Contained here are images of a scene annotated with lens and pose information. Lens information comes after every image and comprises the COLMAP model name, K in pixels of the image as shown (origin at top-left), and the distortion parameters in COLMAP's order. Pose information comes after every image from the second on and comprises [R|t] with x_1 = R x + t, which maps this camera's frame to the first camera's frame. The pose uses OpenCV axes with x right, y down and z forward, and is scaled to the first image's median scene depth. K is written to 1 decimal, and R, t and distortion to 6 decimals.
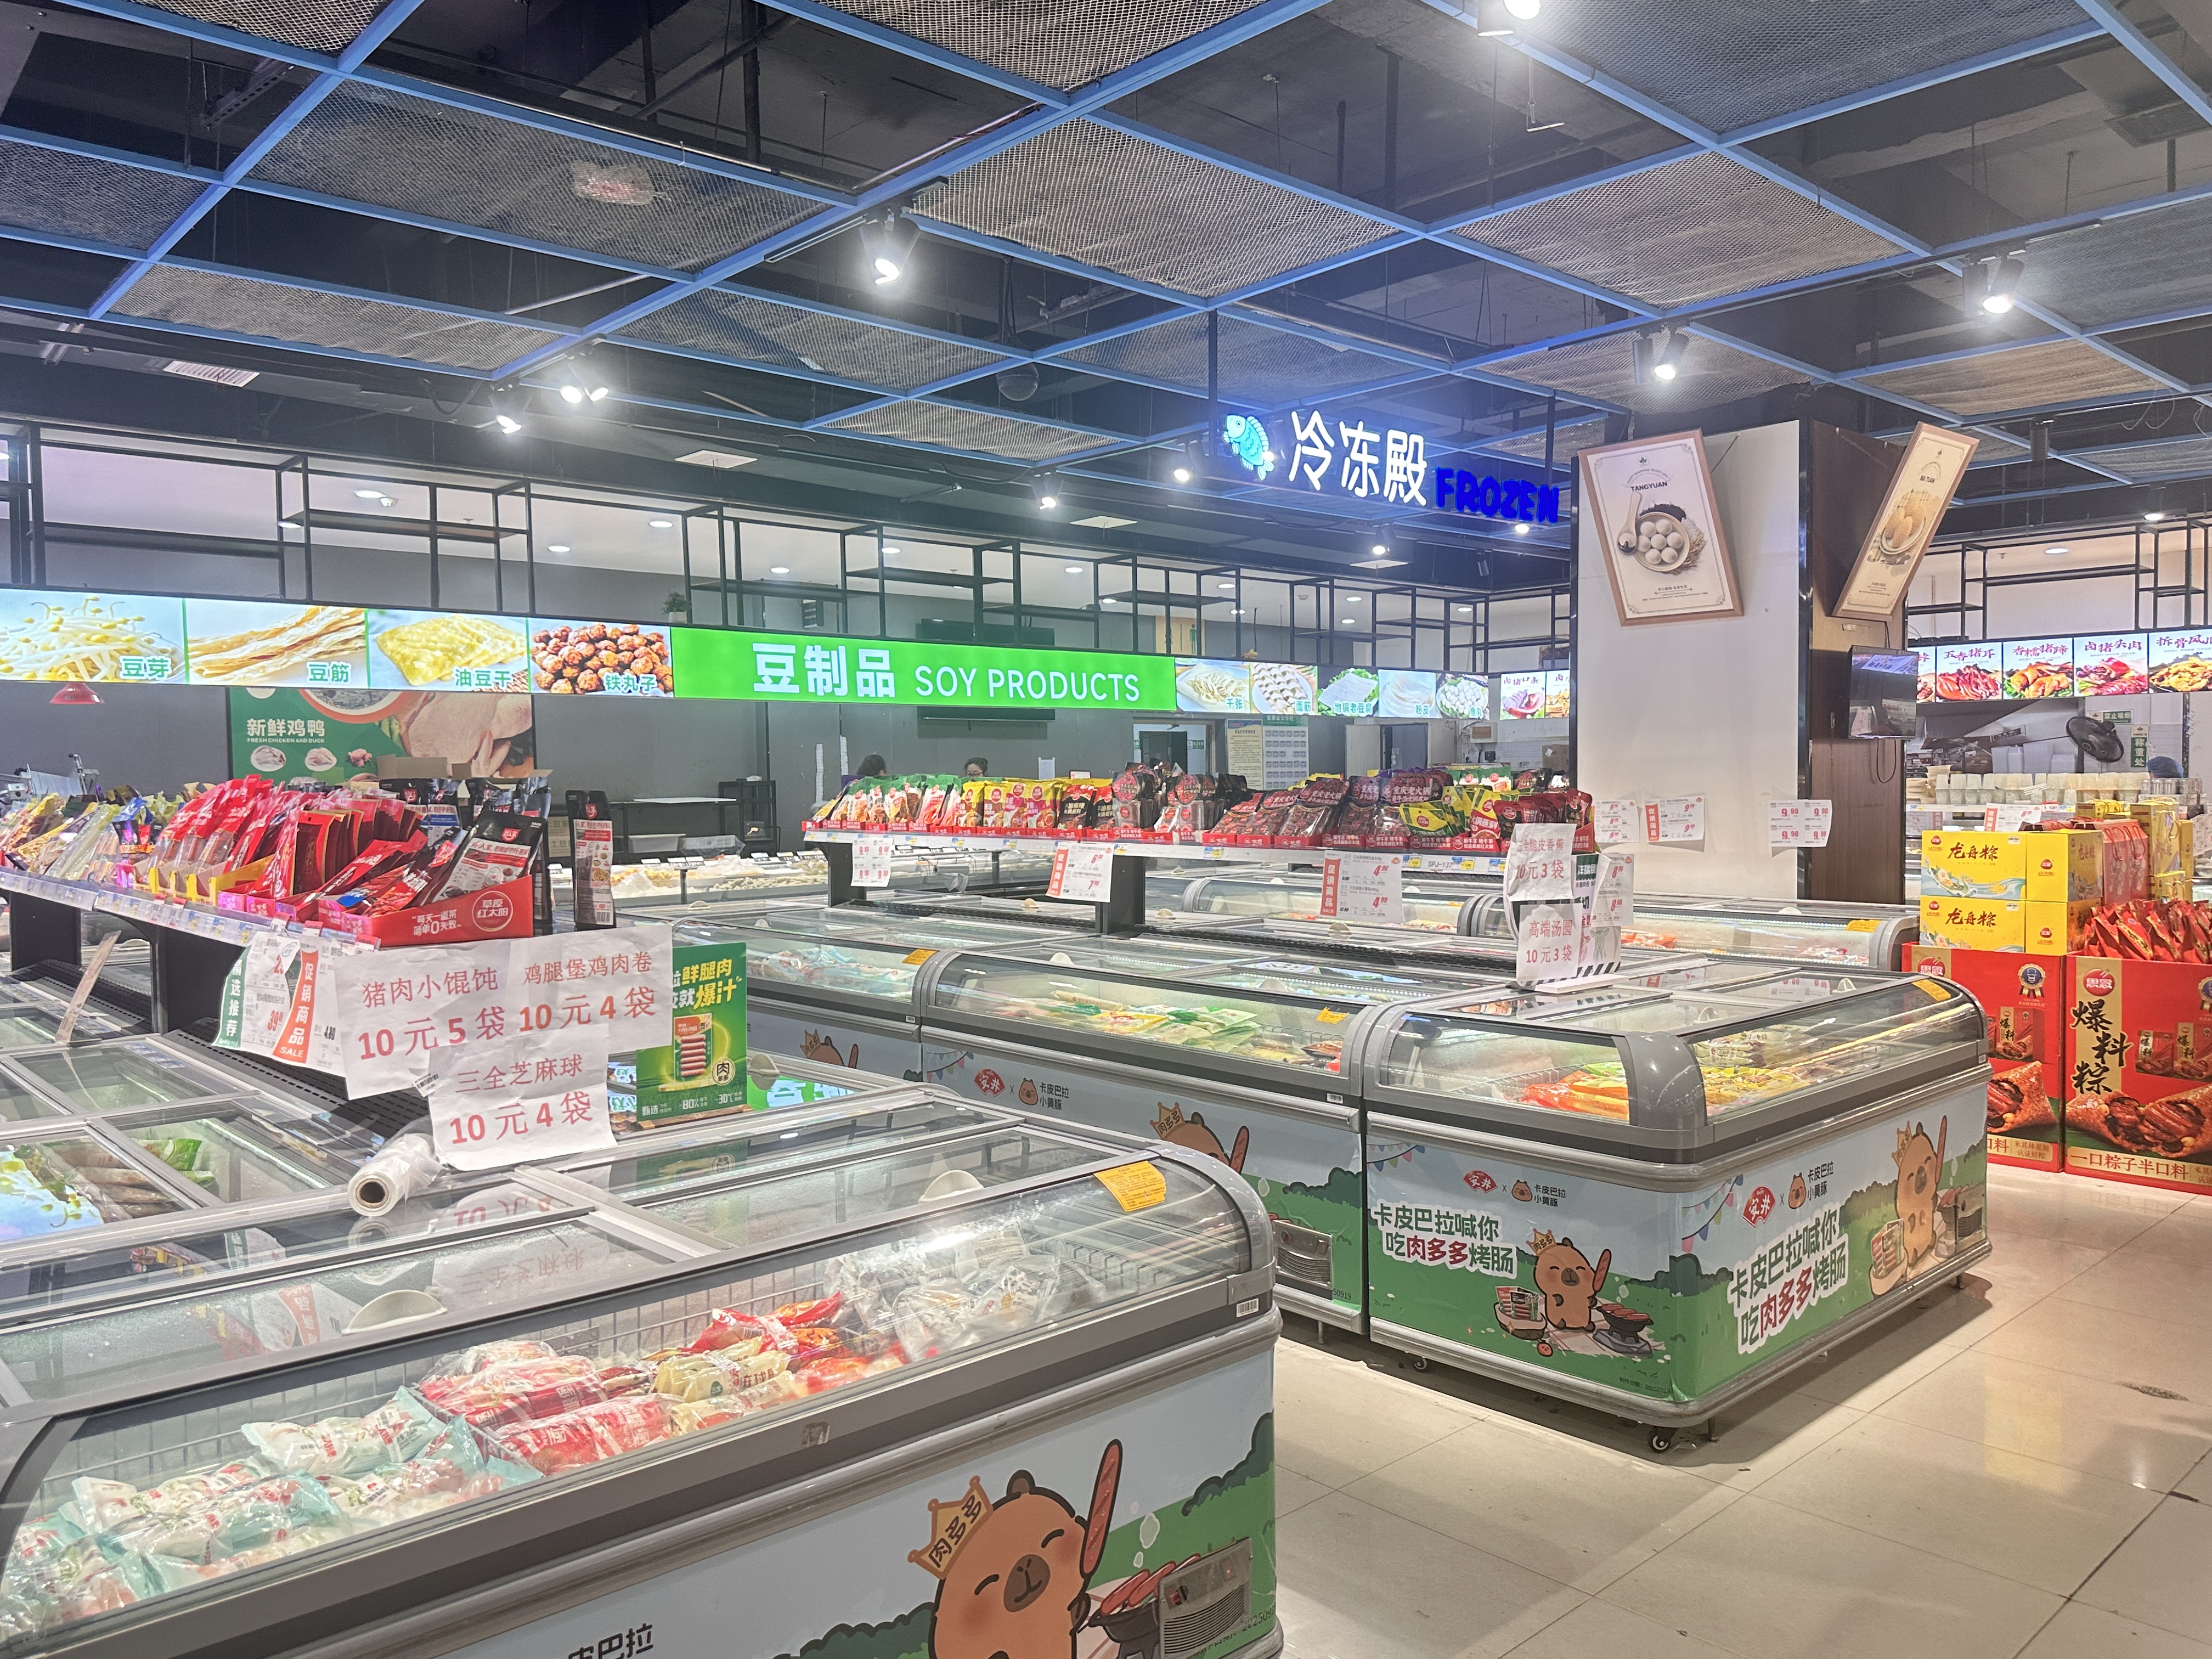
lens RADIAL K [[1649.9, 0, 1107.0], [0, 1649.9, 829.7], [0, 0, 1]] dist [0.001264, 0.001716]
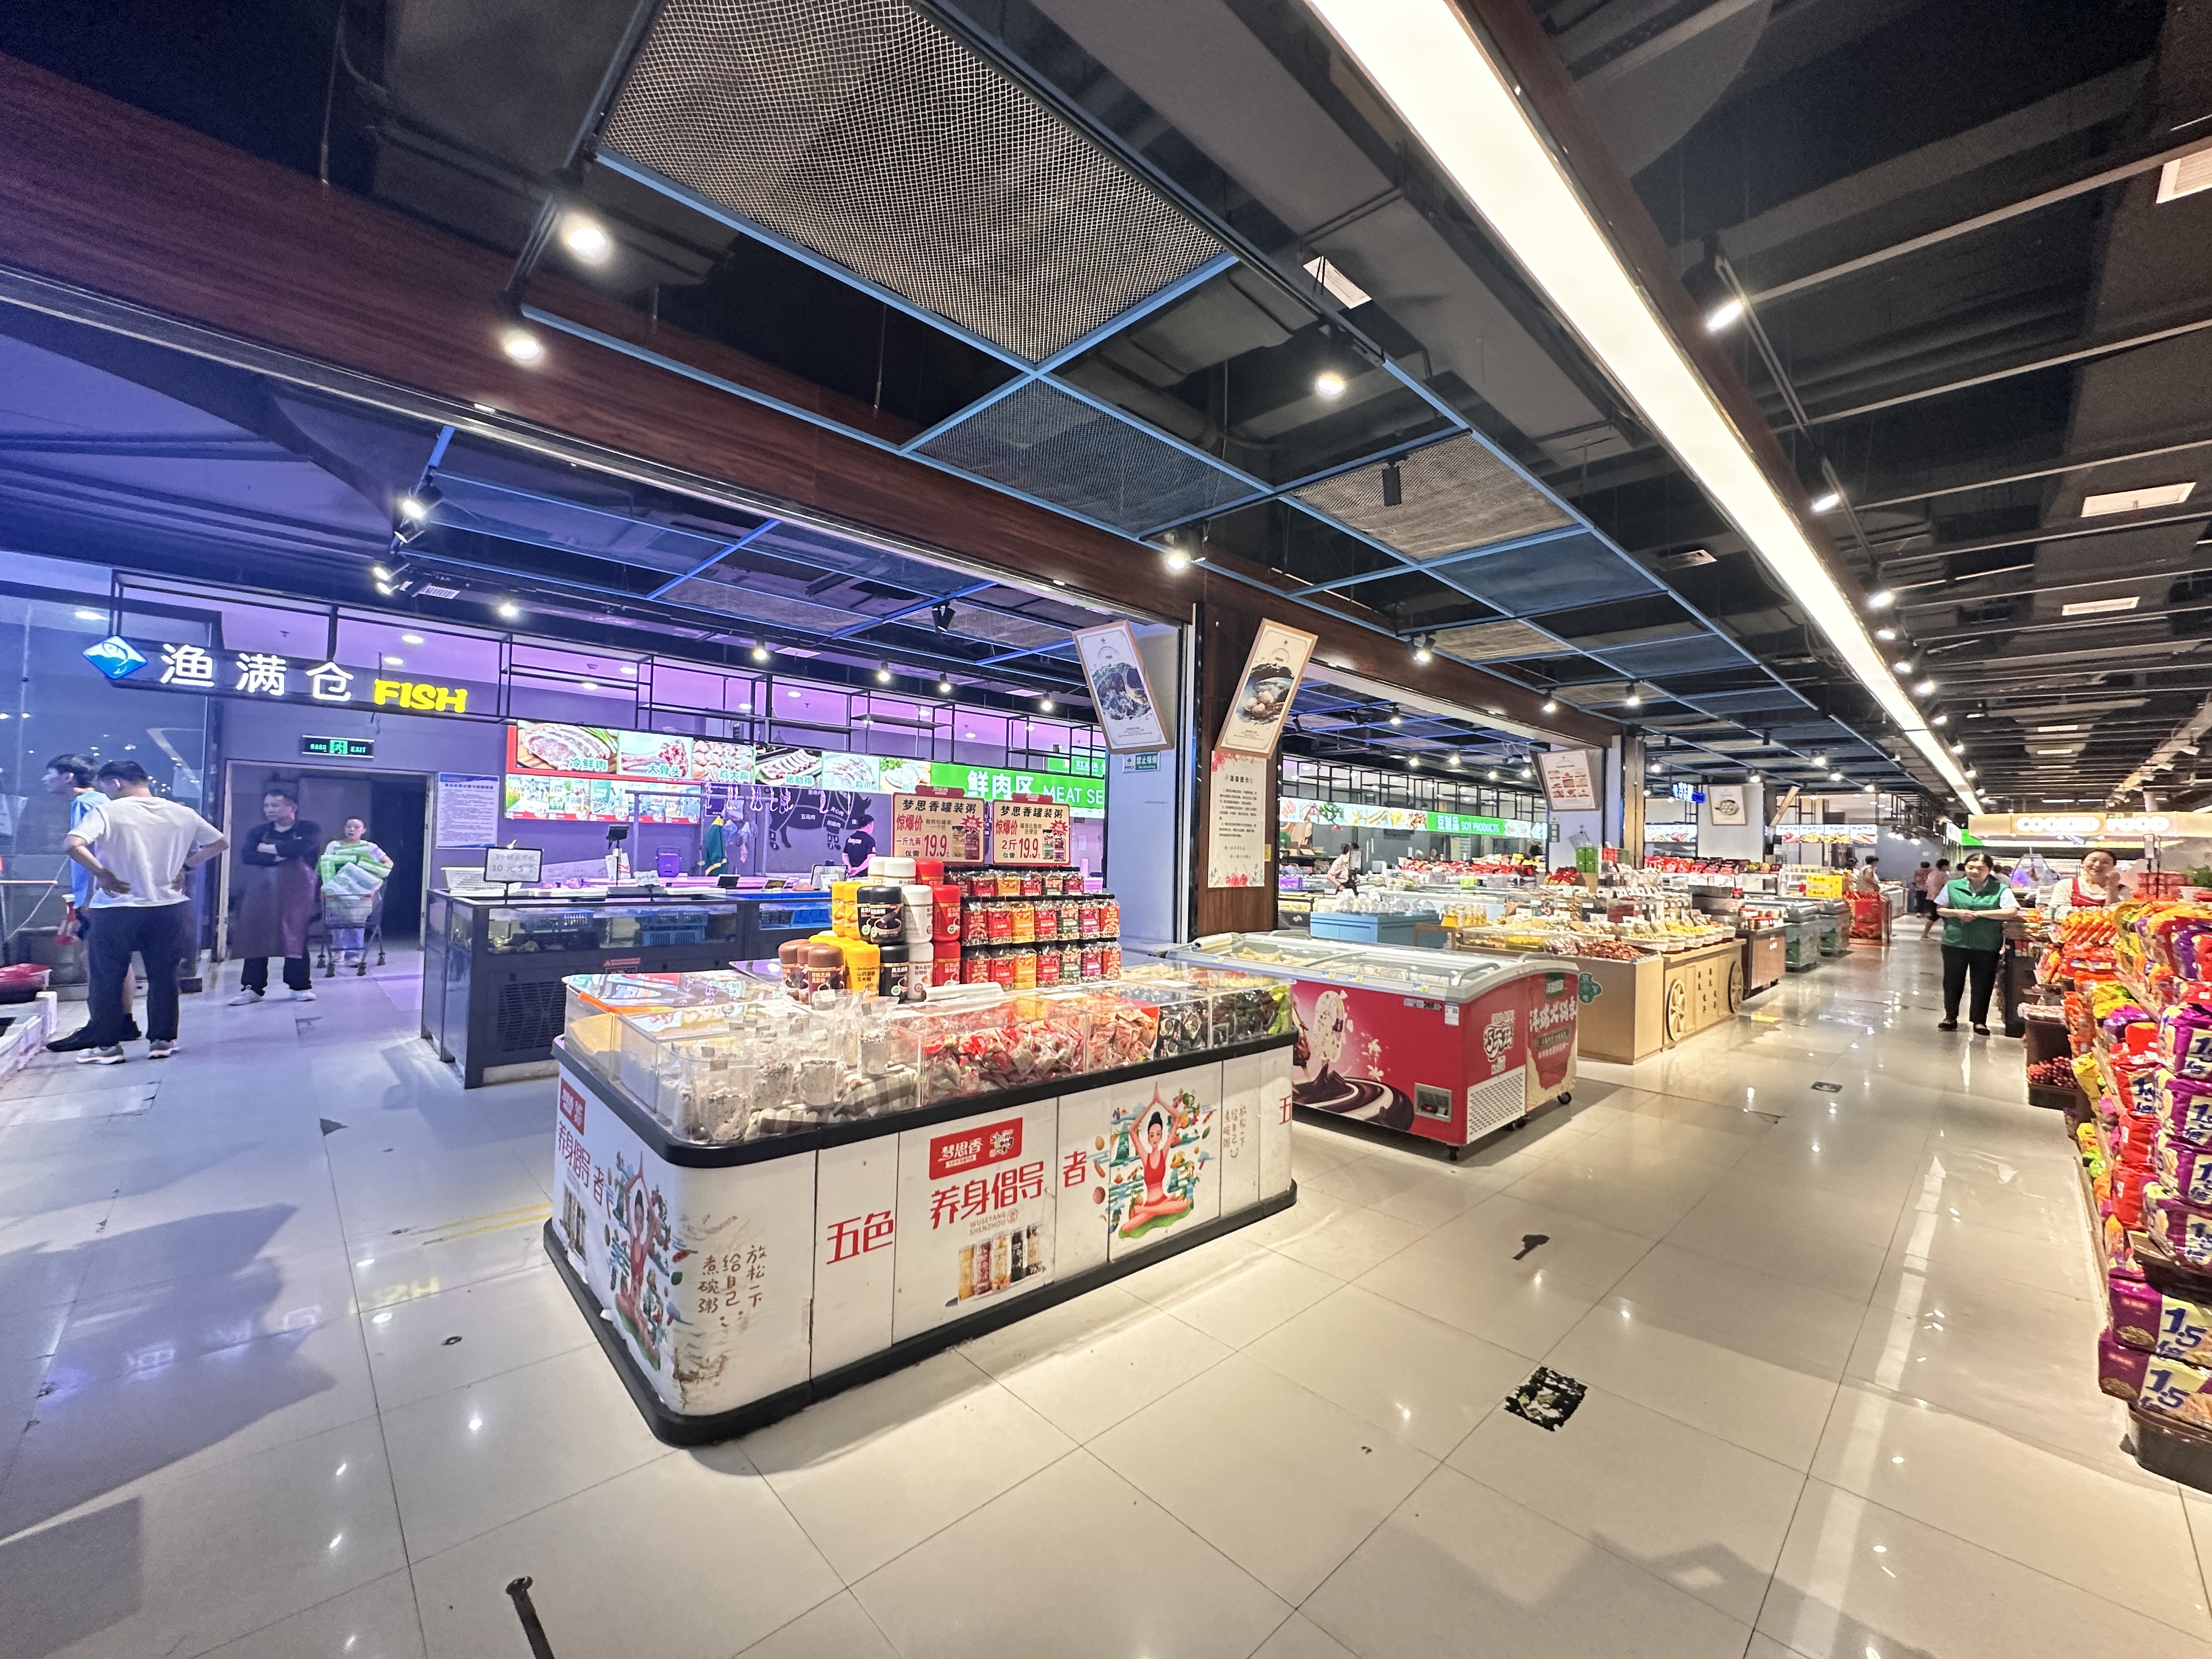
lens RADIAL K [[879.8, 0, 1102.2], [0, 879.8, 831.5], [0, 0, 1]] dist [0.000550, -0.000067]
pose [[0.998843, 0.033865, 0.034144, -0.484270], [-0.032294, 0.998440, -0.045542, 0.016853], [-0.035633, 0.044387, 0.998379, -0.440066]]
